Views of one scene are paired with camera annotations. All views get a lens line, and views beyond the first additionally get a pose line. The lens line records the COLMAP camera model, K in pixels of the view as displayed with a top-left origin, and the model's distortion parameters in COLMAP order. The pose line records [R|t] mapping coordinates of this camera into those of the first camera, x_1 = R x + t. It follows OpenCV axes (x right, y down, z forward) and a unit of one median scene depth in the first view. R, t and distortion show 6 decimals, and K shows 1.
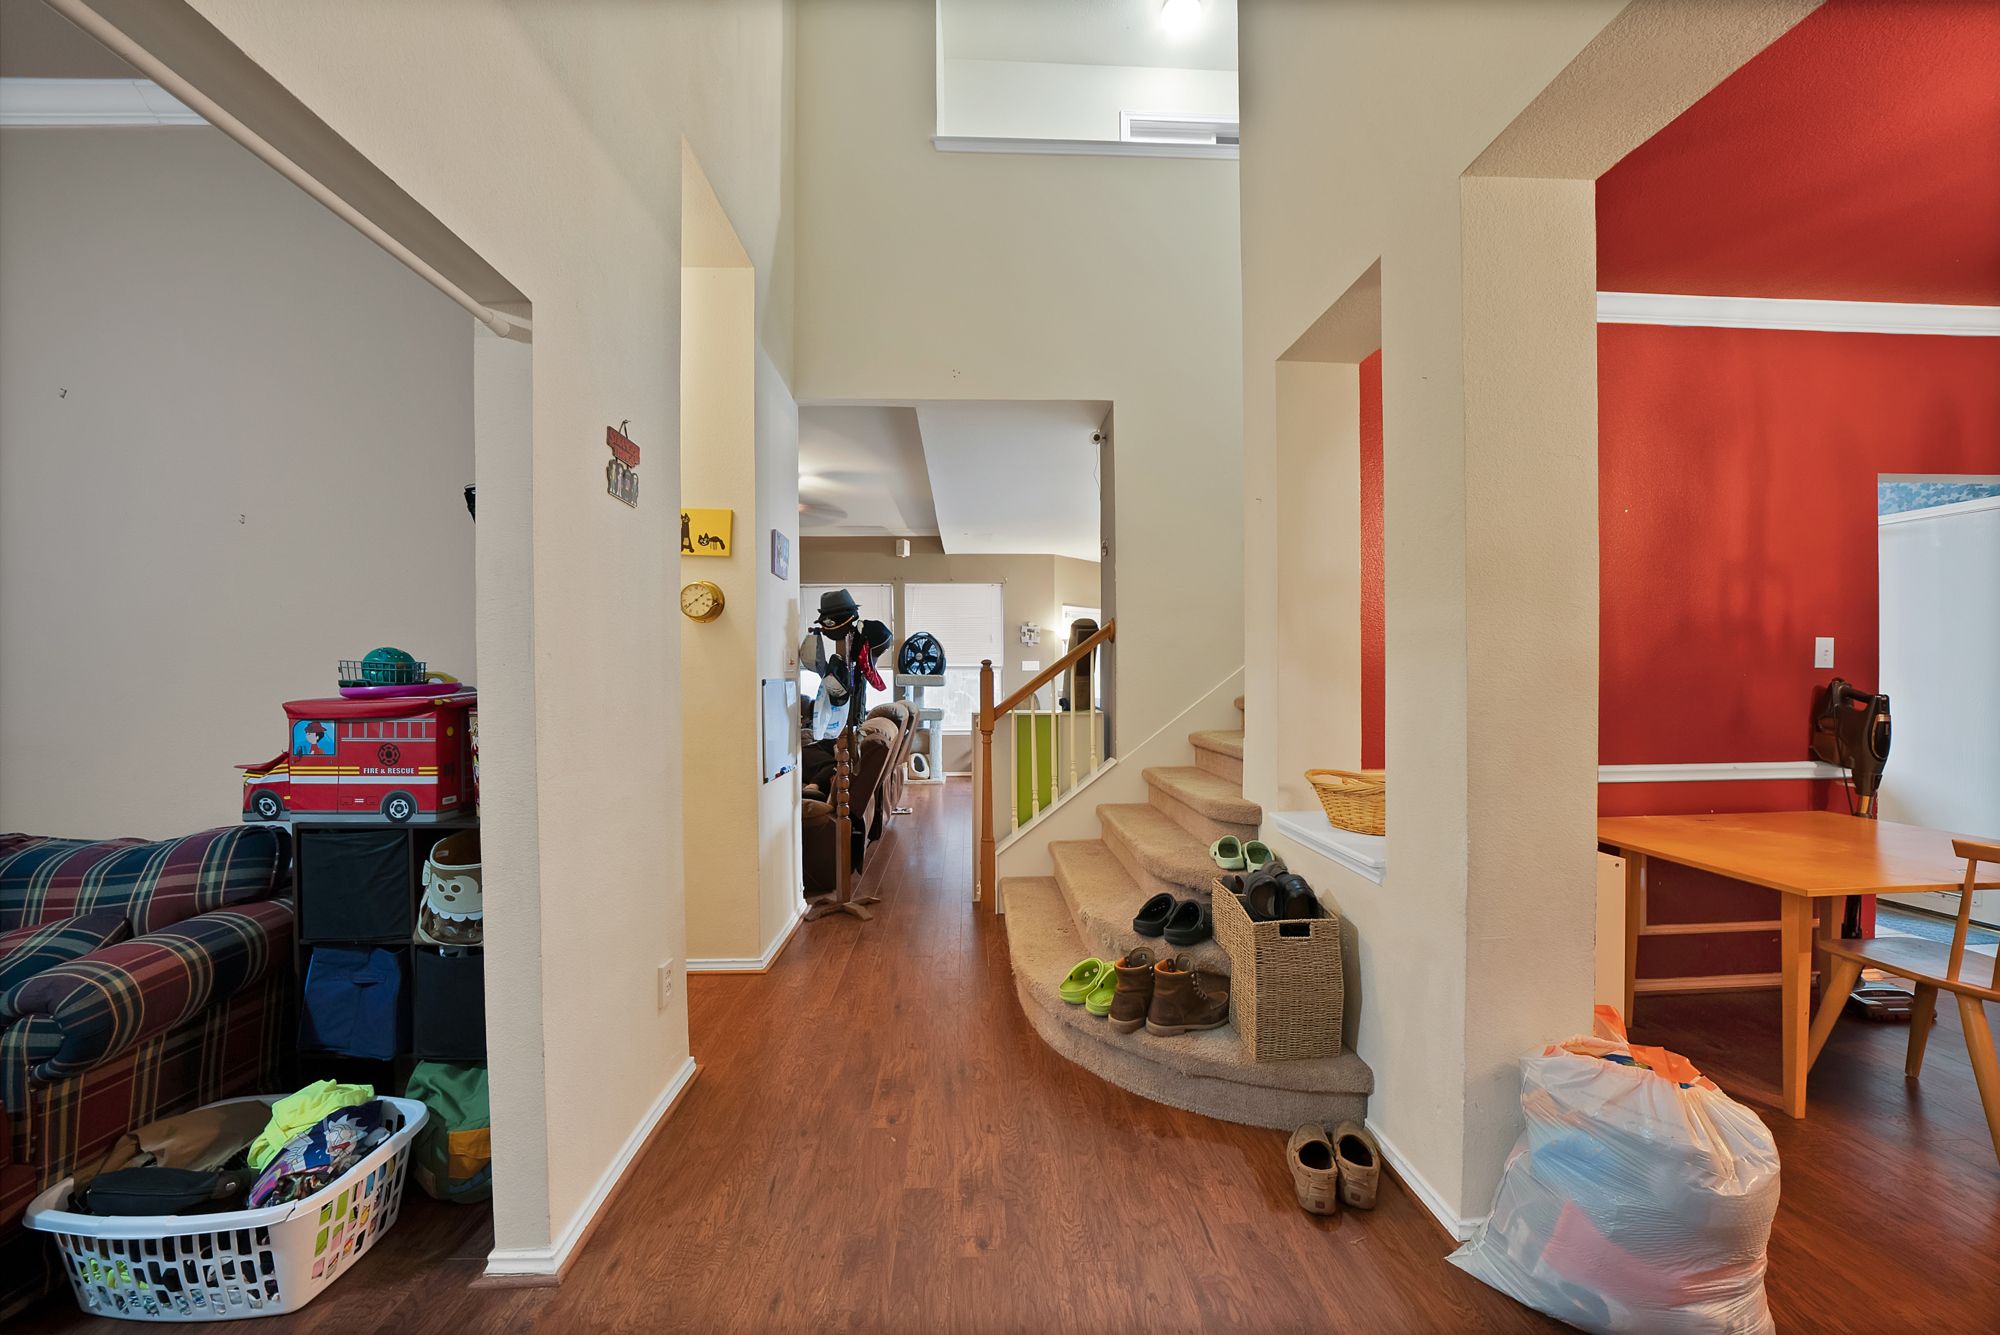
lens RADIAL K [[751.7, 0, 947.3], [0, 751.7, 681.8], [0, 0, 1]] dist [-0.015695, 0.000304]
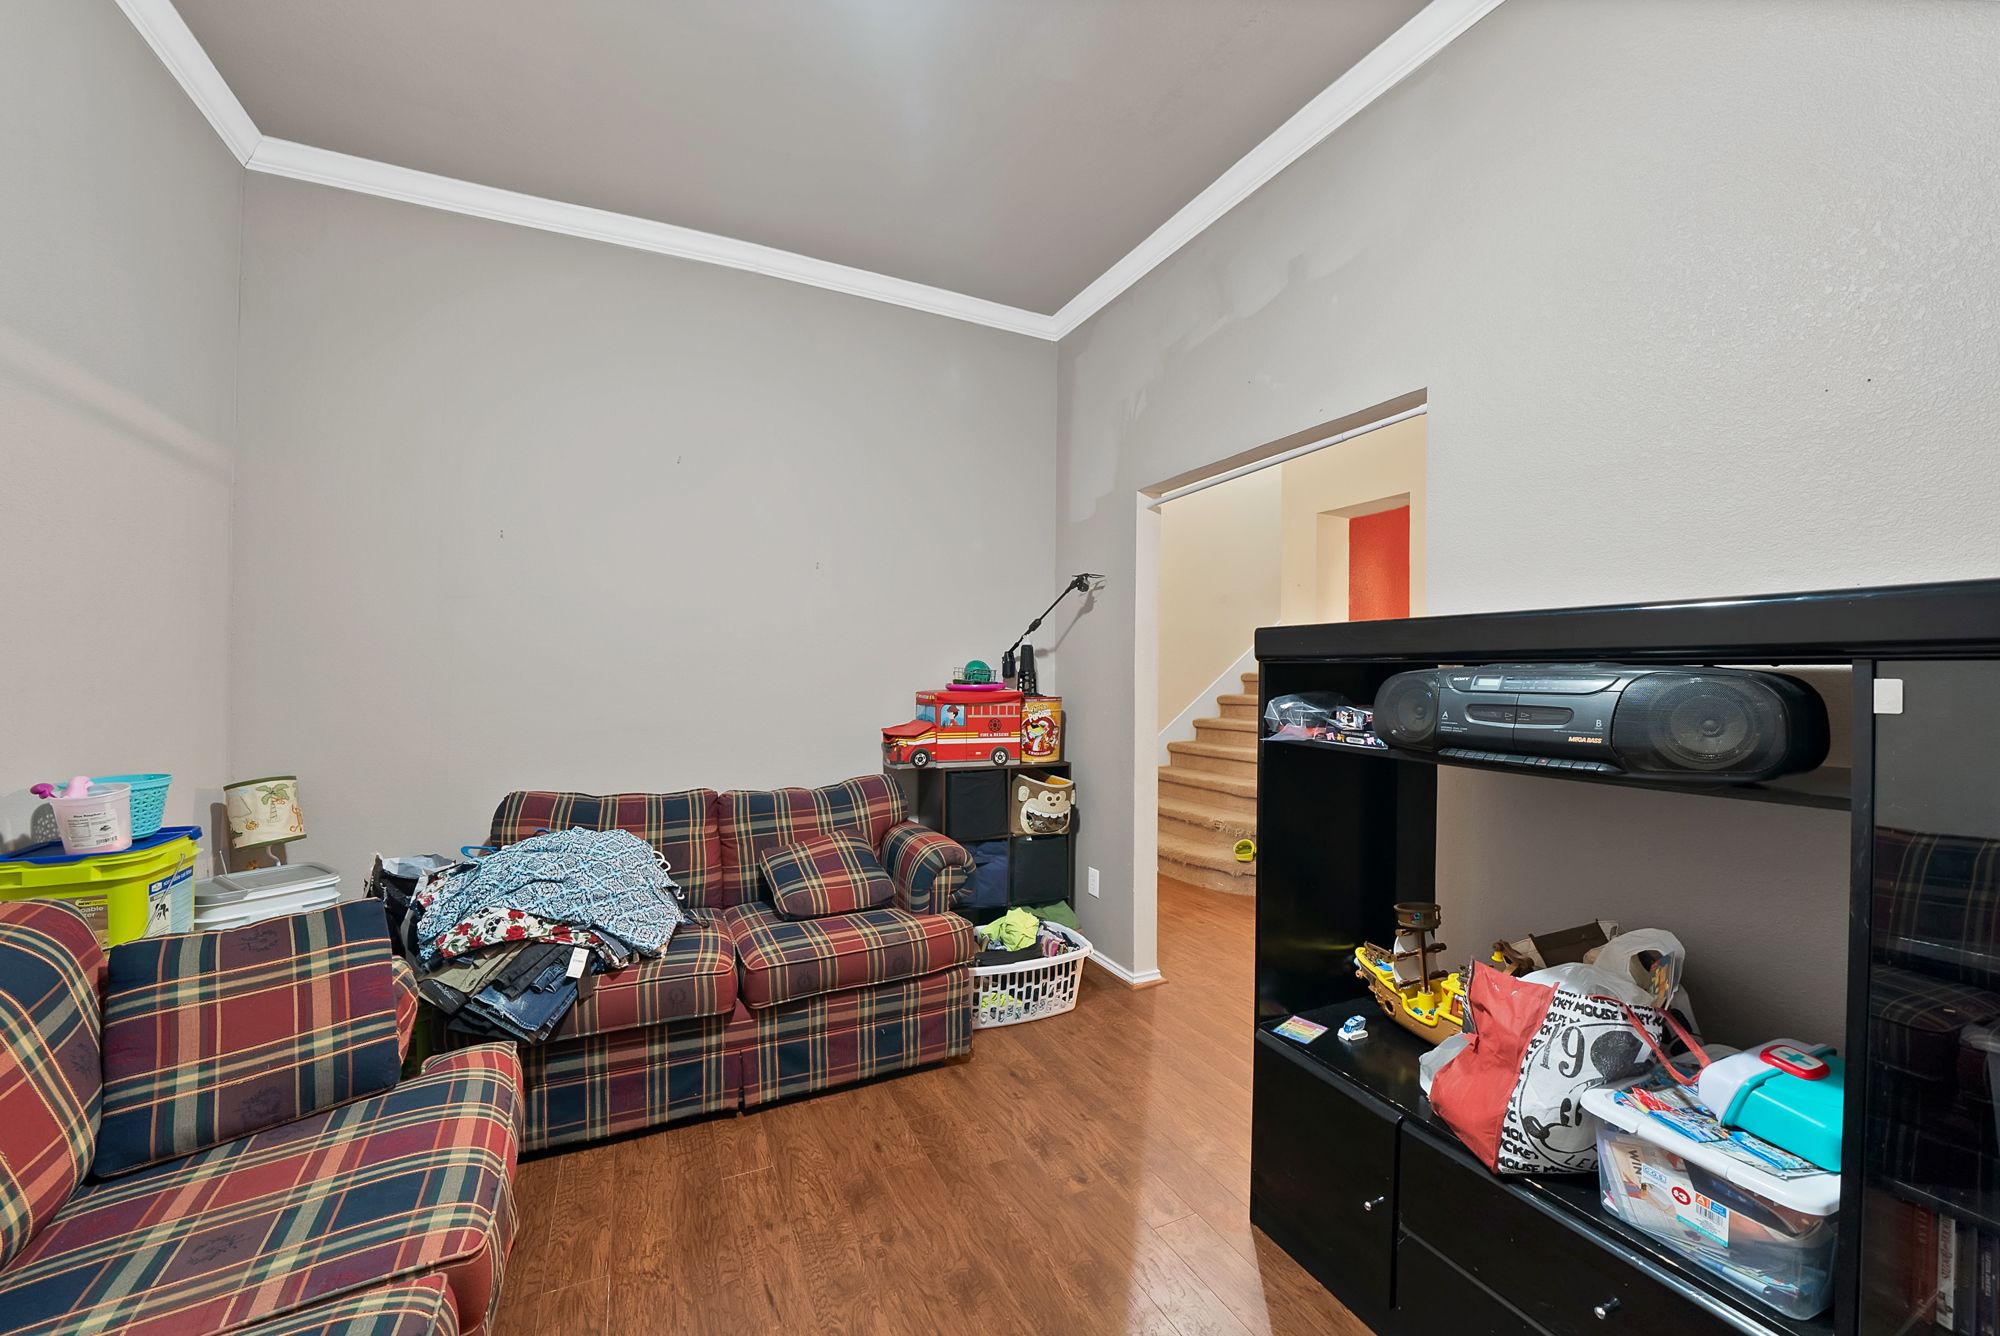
lens RADIAL K [[751.7, 0, 997.9], [0, 751.7, 675.9], [0, 0, 1]] dist [-0.015695, 0.000304]
pose [[0.920421, 0.015282, 0.390630, -1.406742], [-0.013021, 0.999880, -0.008437, 0.001352], [-0.390711, 0.002679, 0.920509, -0.559351]]
